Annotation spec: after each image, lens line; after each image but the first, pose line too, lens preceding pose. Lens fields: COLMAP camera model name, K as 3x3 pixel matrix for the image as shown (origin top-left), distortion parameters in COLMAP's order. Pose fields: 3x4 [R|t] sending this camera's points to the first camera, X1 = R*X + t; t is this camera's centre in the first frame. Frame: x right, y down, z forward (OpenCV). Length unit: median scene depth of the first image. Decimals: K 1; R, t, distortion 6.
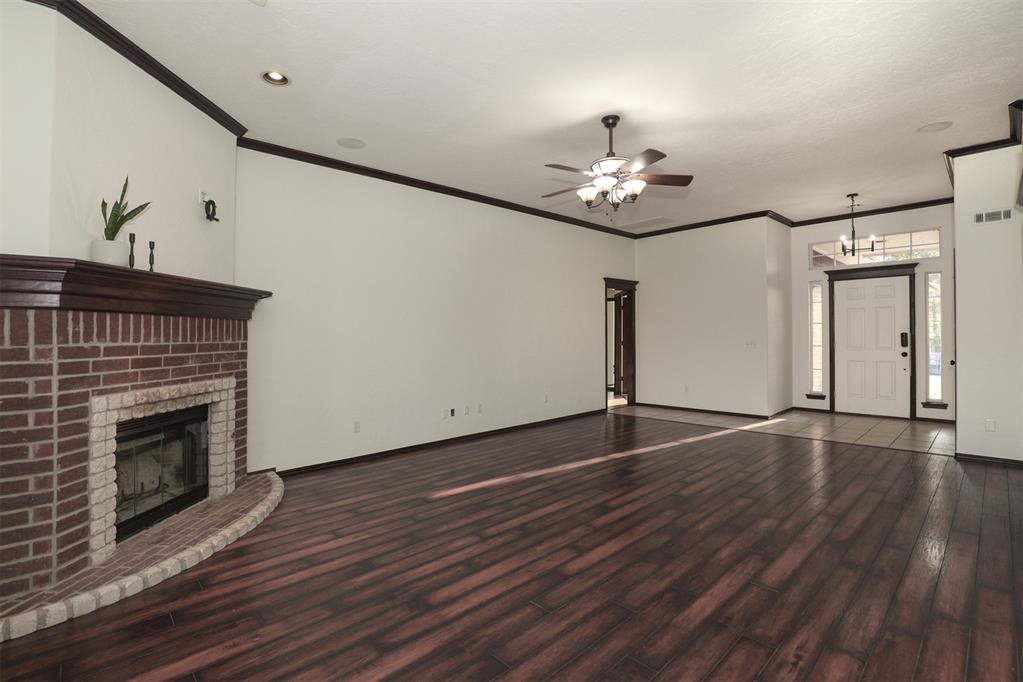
lens RADIAL K [[474.1, 0, 511.5], [0, 474.1, 341.0], [0, 0, 1]] dist [0.000321, 0.000425]
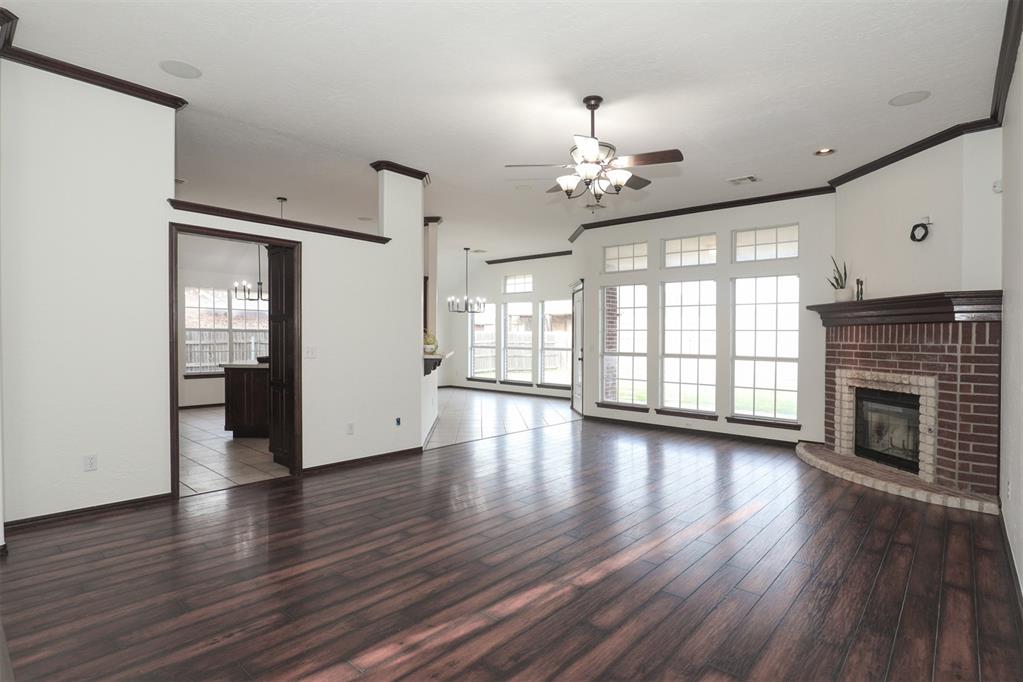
lens RADIAL K [[517.0, 0, 511.5], [0, 517.0, 341.0], [0, 0, 1]] dist [-0.000011, -0.000017]
pose [[-0.995425, 0.000140, -0.095541, 0.544732], [-0.001498, 0.999853, 0.017074, -0.027753], [0.095530, 0.017139, -0.995279, 2.357761]]
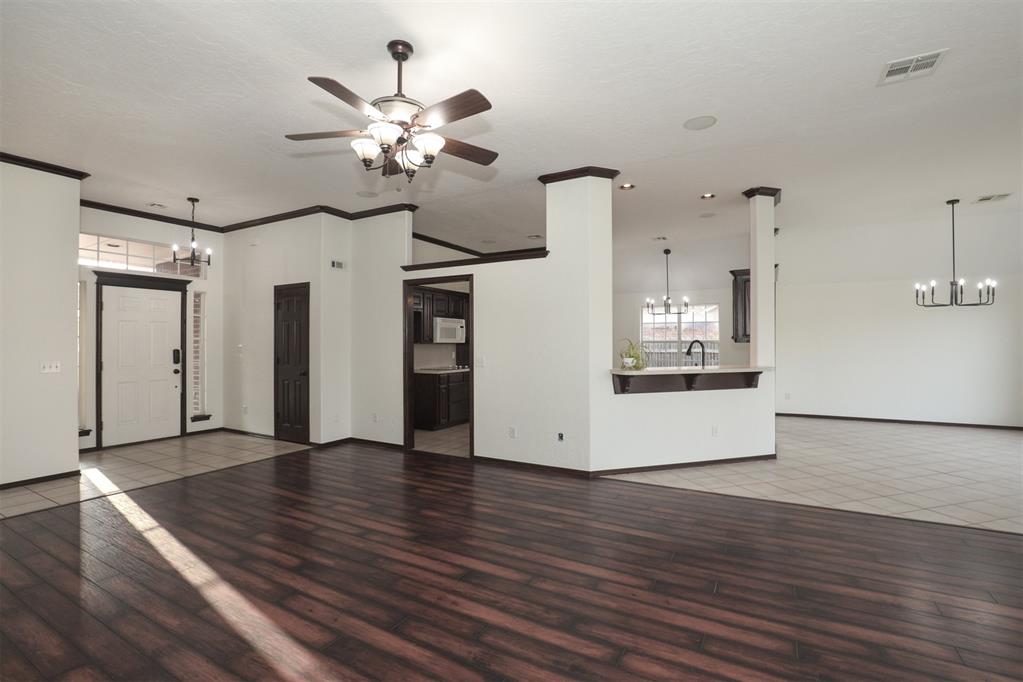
lens RADIAL K [[479.1, 0, 511.5], [0, 479.1, 341.0], [0, 0, 1]] dist [-0.036279, 0.000162]
pose [[-0.309149, 0.018056, 0.950842, -0.616630], [0.017029, 0.999765, -0.013448, -0.018731], [-0.950861, 0.012035, -0.309384, 1.273129]]
